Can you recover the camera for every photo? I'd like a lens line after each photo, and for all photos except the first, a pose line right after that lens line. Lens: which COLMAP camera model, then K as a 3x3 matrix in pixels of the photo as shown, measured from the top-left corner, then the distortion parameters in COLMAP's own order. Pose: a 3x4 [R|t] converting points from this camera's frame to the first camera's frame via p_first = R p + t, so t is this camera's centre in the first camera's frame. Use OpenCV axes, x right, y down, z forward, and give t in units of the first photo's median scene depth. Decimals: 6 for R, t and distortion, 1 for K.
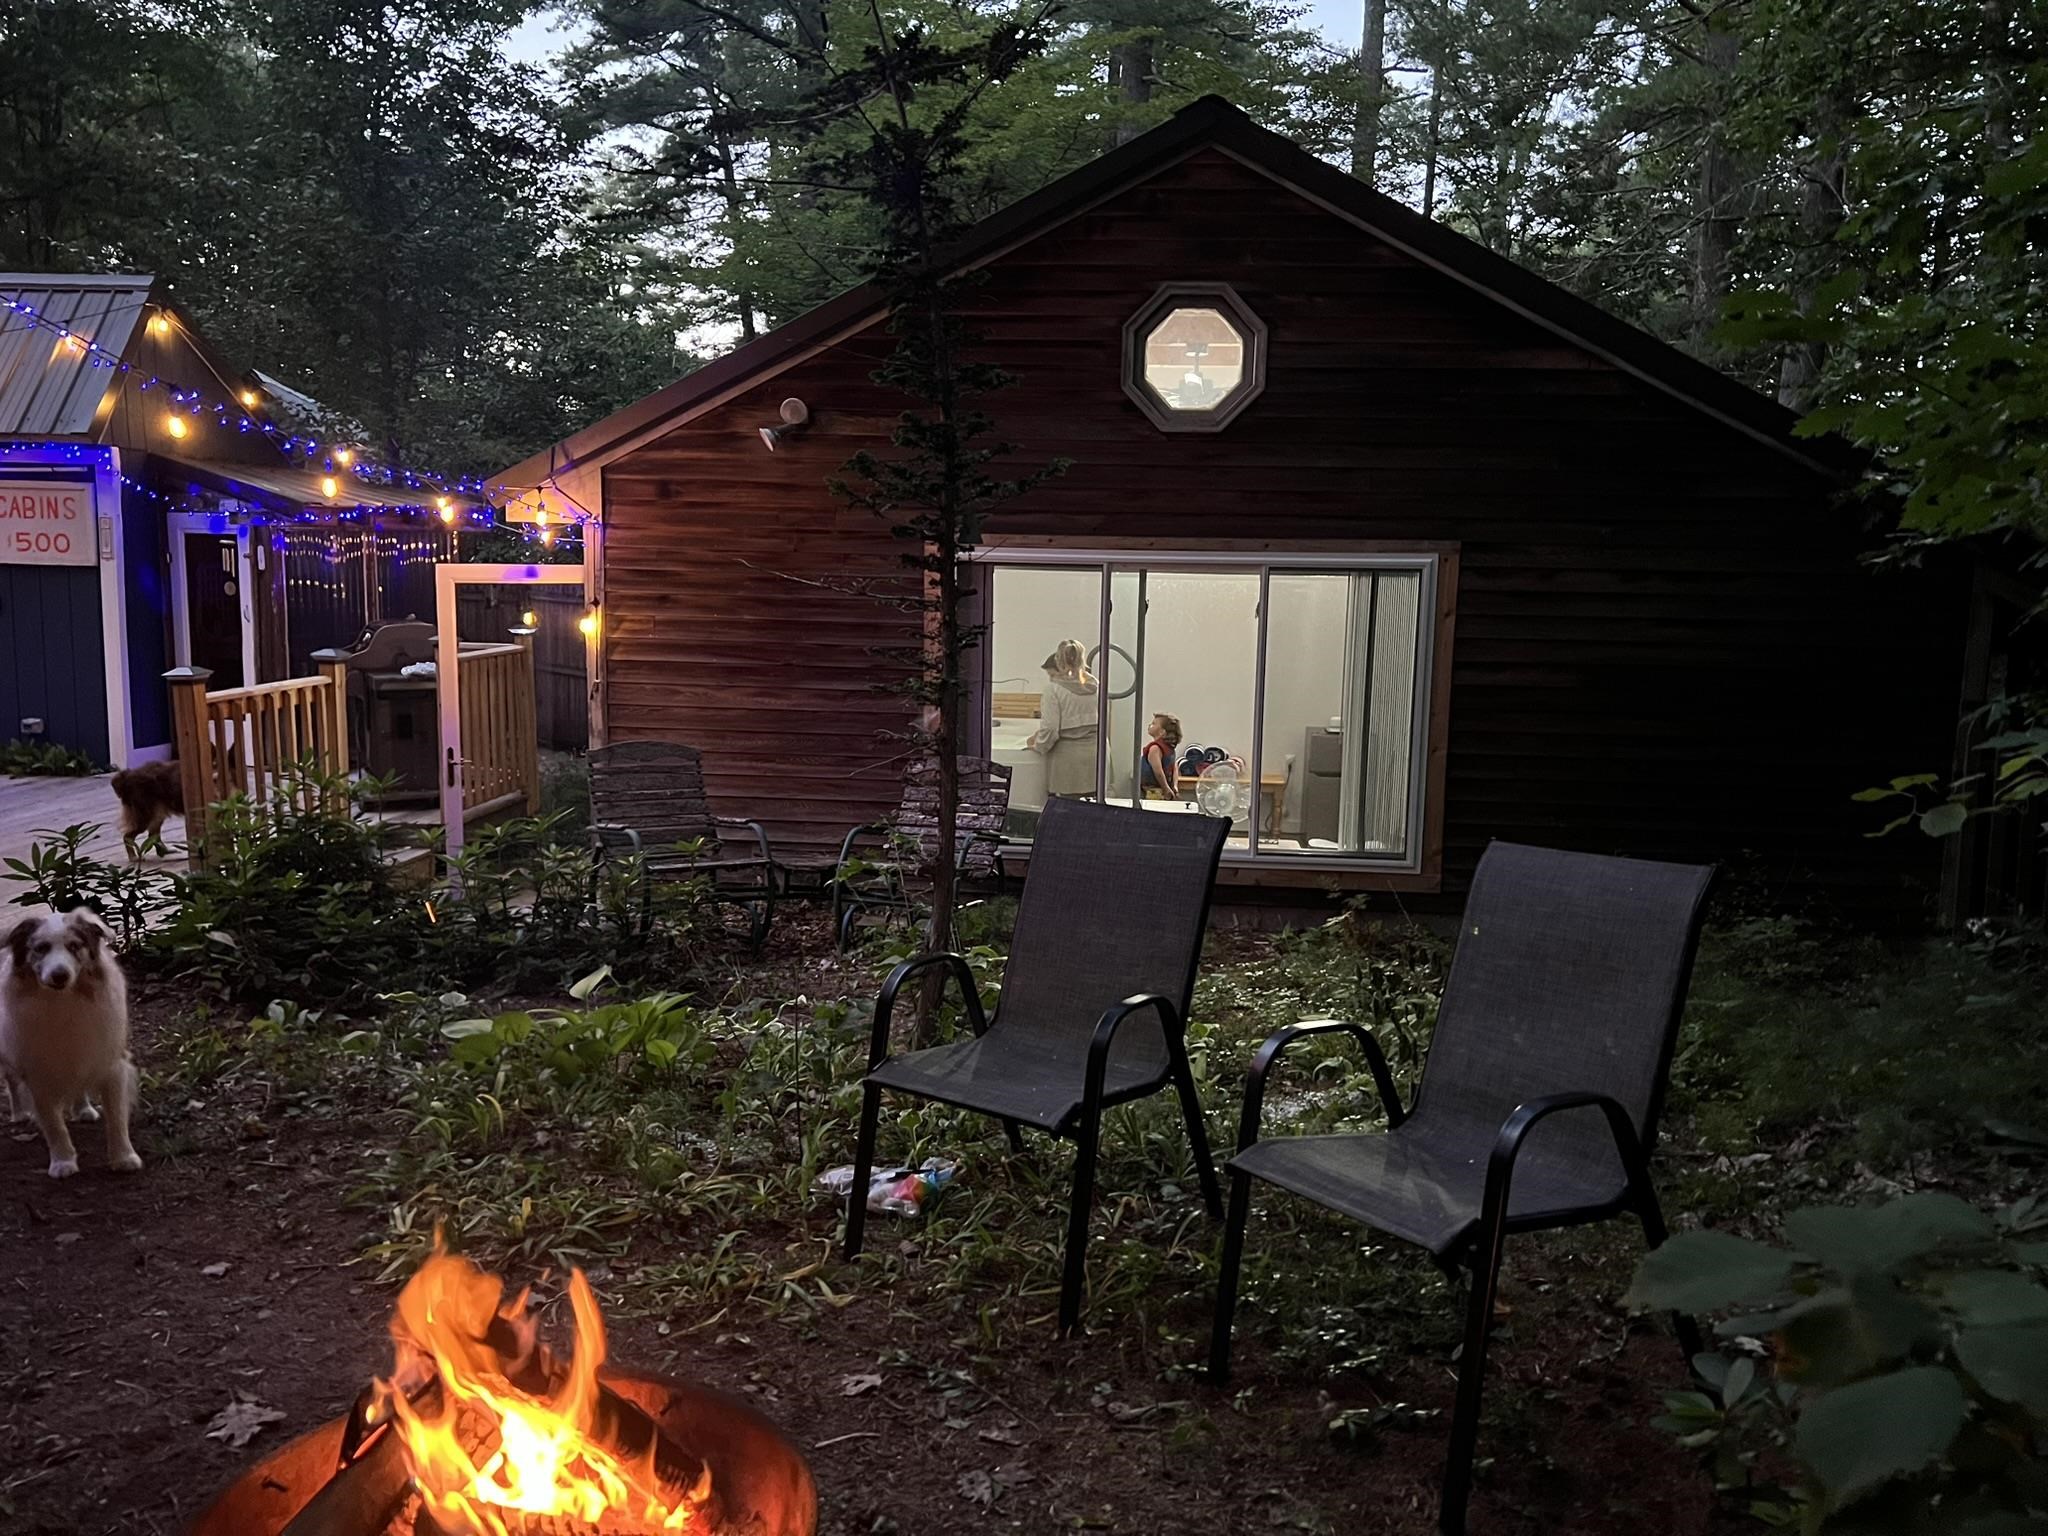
lens RADIAL K [[1545.4, 0, 1016.8], [0, 1545.4, 768.0], [0, 0, 1]] dist [0.019296, -0.006965]
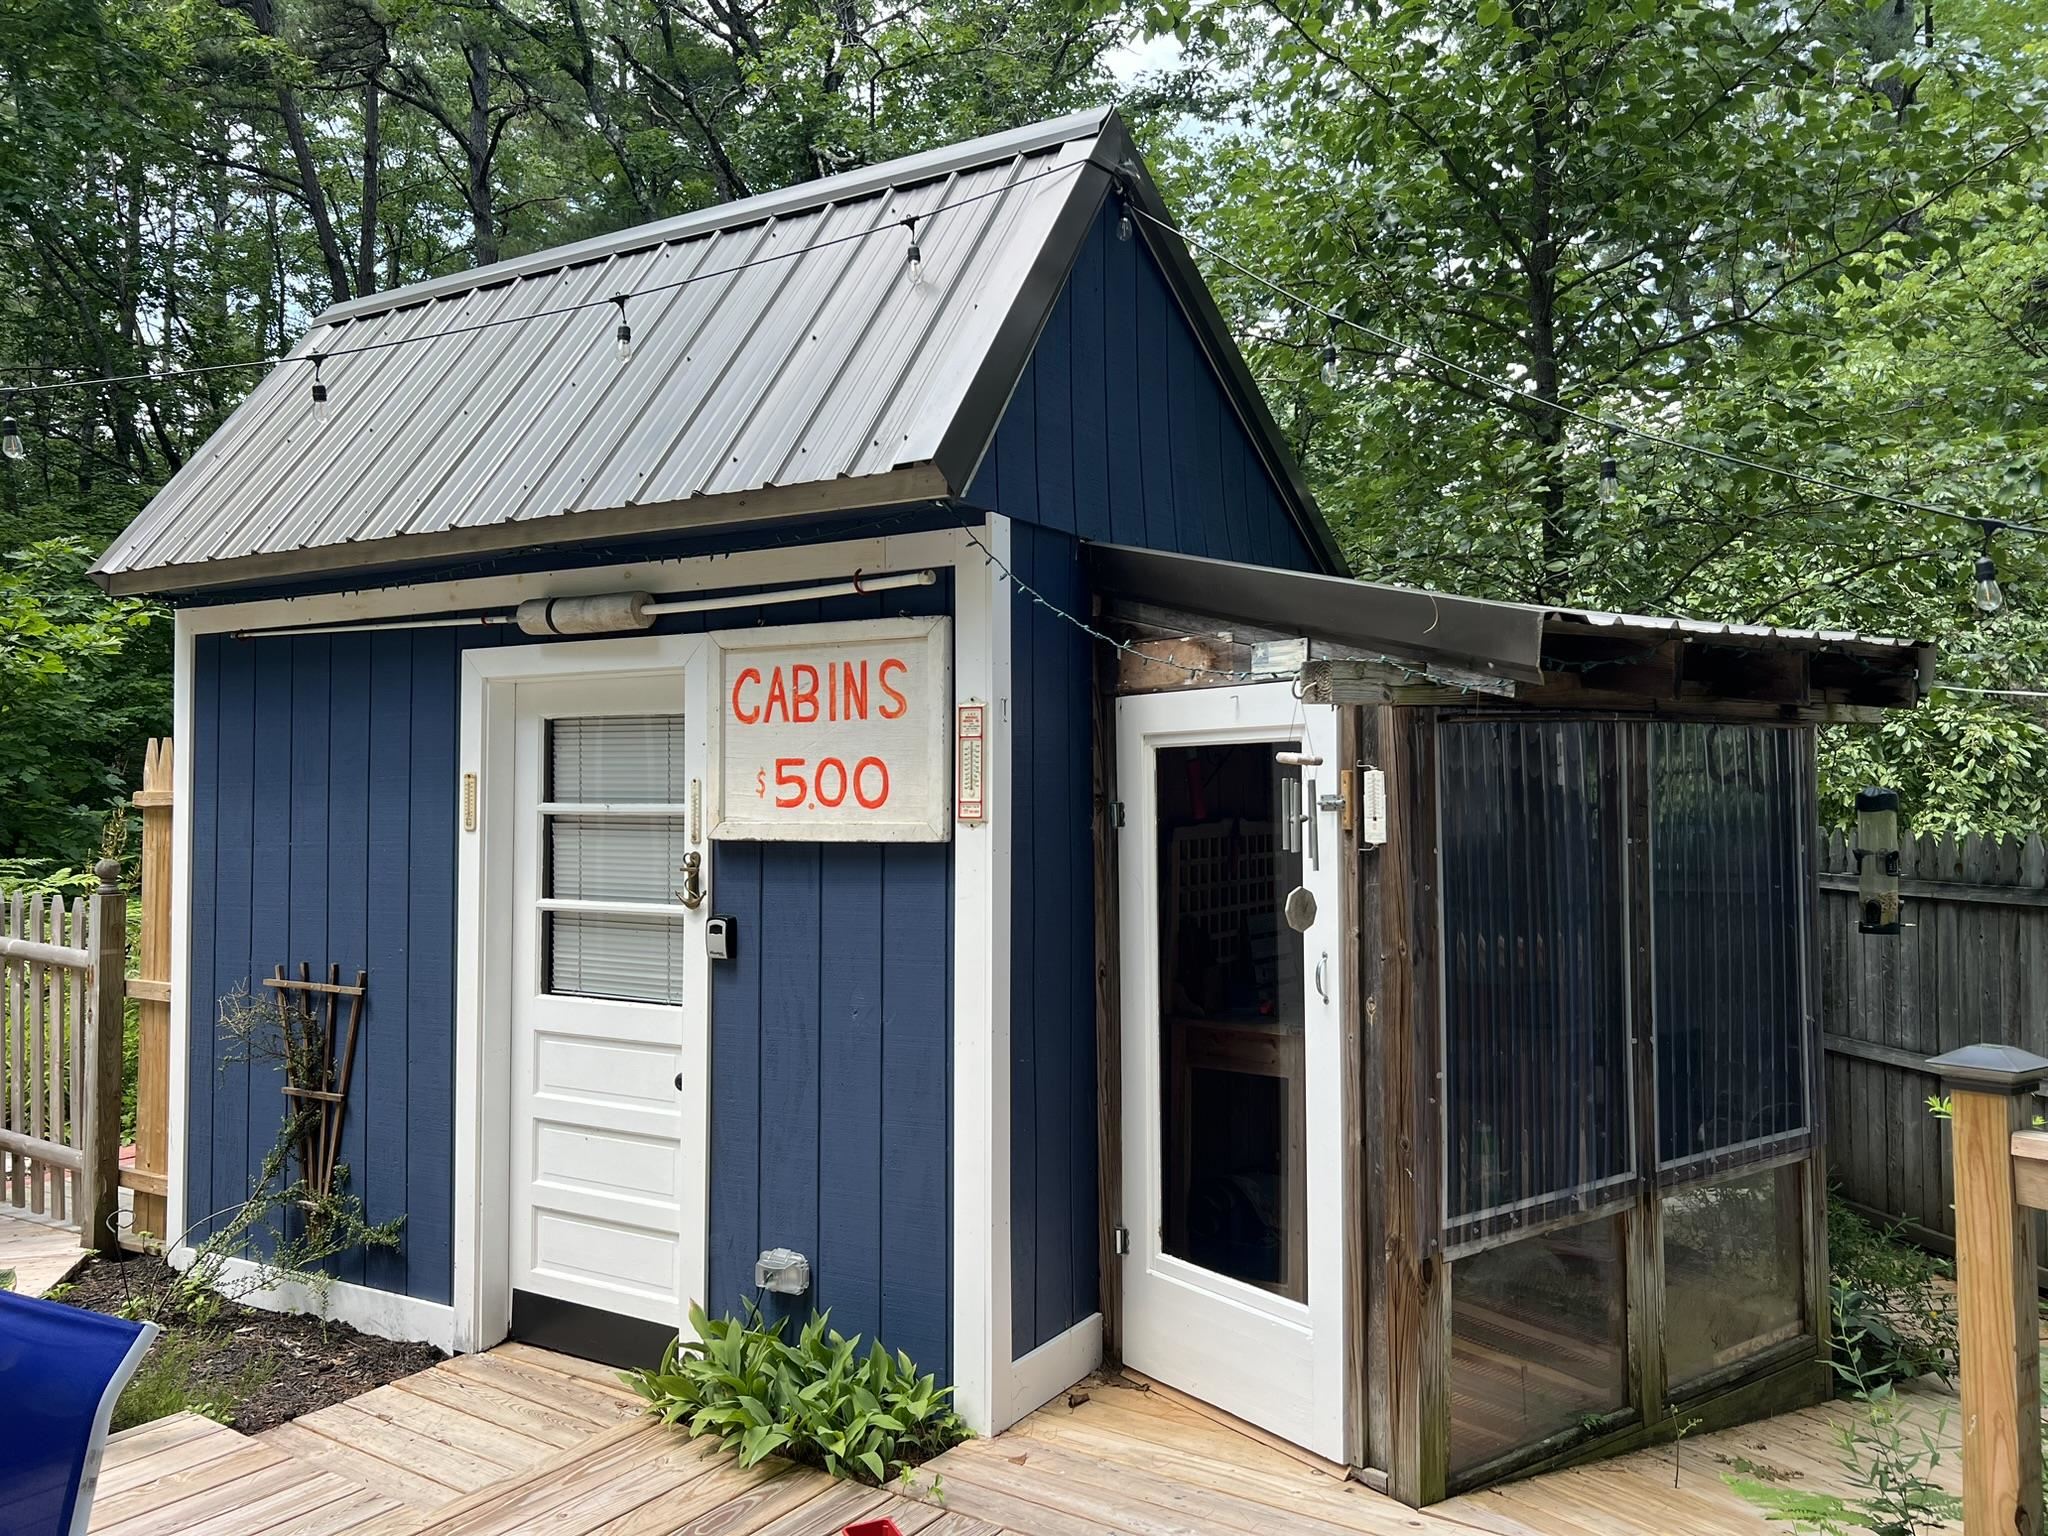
lens RADIAL K [[1545.4, 0, 1024.8], [0, 1545.4, 766.6], [0, 0, 1]] dist [0.019296, -0.006965]
pose [[0.871406, -0.038120, -0.489079, -0.475851], [-0.039706, 0.988224, -0.147770, -0.112938], [0.488952, 0.148188, 0.859631, 0.830924]]
